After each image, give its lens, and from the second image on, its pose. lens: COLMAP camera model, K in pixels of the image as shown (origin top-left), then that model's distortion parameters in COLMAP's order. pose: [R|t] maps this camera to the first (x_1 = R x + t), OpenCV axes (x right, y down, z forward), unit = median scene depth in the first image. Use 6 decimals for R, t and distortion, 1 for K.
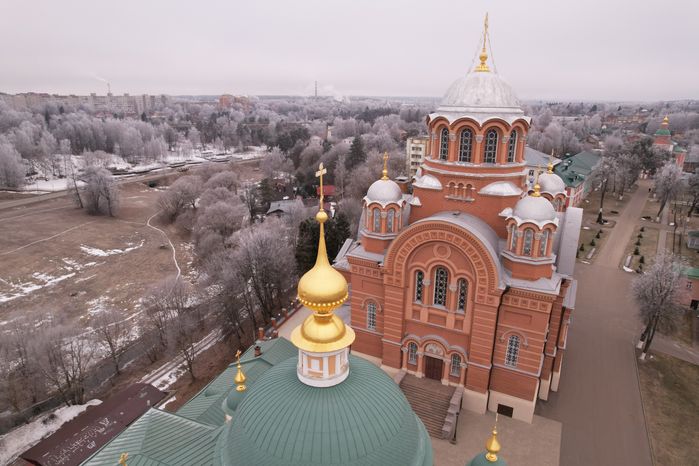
lens RADIAL K [[446.1, 0, 353.0], [0, 446.1, 234.5], [0, 0, 1]] dist [-0.066871, 0.061903]
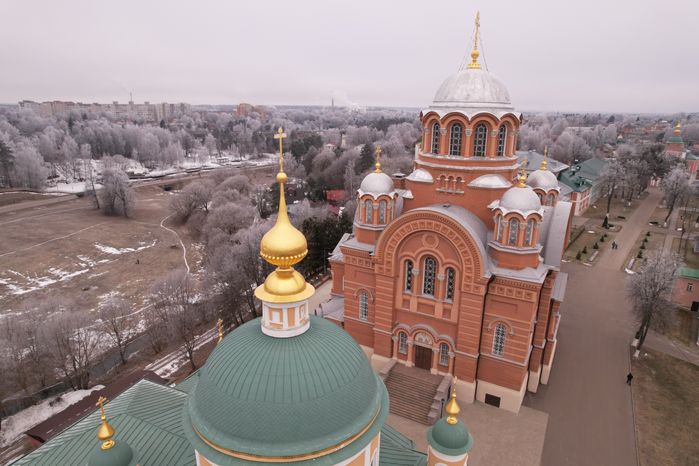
lens RADIAL K [[446.1, 0, 353.0], [0, 446.1, 234.5], [0, 0, 1]] dist [-0.066871, 0.061903]
pose [[0.999295, 0.014603, -0.034590, 0.038128], [-0.015377, 0.999635, -0.022201, 0.032274], [0.034254, 0.022717, 0.999155, -0.021509]]
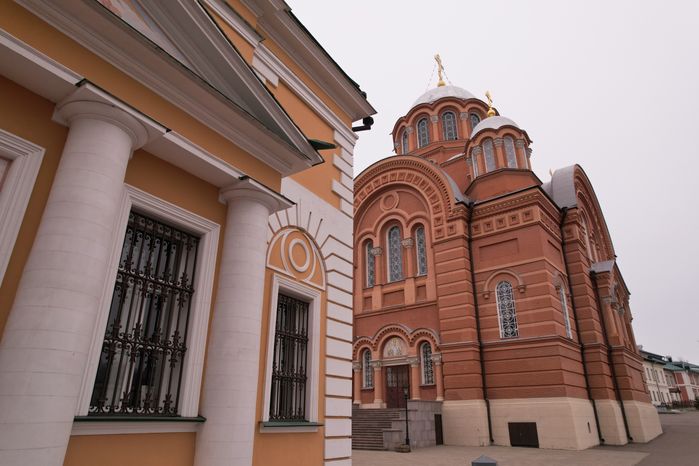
lens RADIAL K [[446.1, 0, 353.0], [0, 446.1, 234.5], [0, 0, 1]] dist [-0.066871, 0.061903]
pose [[0.977220, -0.093076, -0.190732, 0.187297], [-0.051535, 0.767737, -0.638690, 0.388637], [0.205879, 0.633969, 0.745451, 0.293147]]
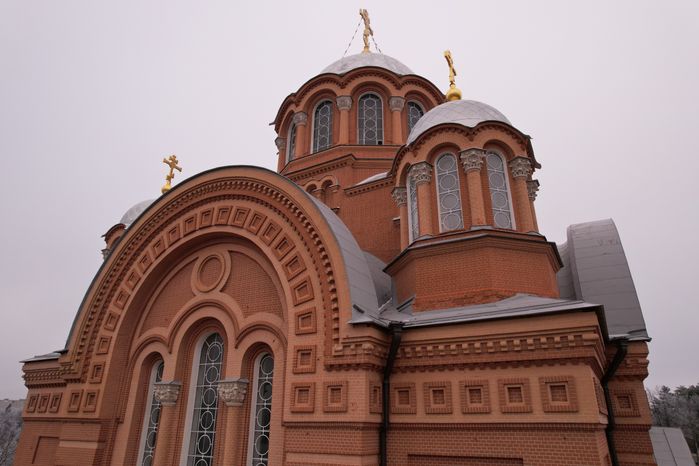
lens RADIAL K [[446.1, 0, 353.0], [0, 446.1, 234.5], [0, 0, 1]] dist [-0.066871, 0.061903]
pose [[0.999418, -0.016855, -0.029672, 0.210985], [-0.006243, 0.764521, -0.644568, 0.152389], [0.033549, 0.644378, 0.763971, 0.486915]]
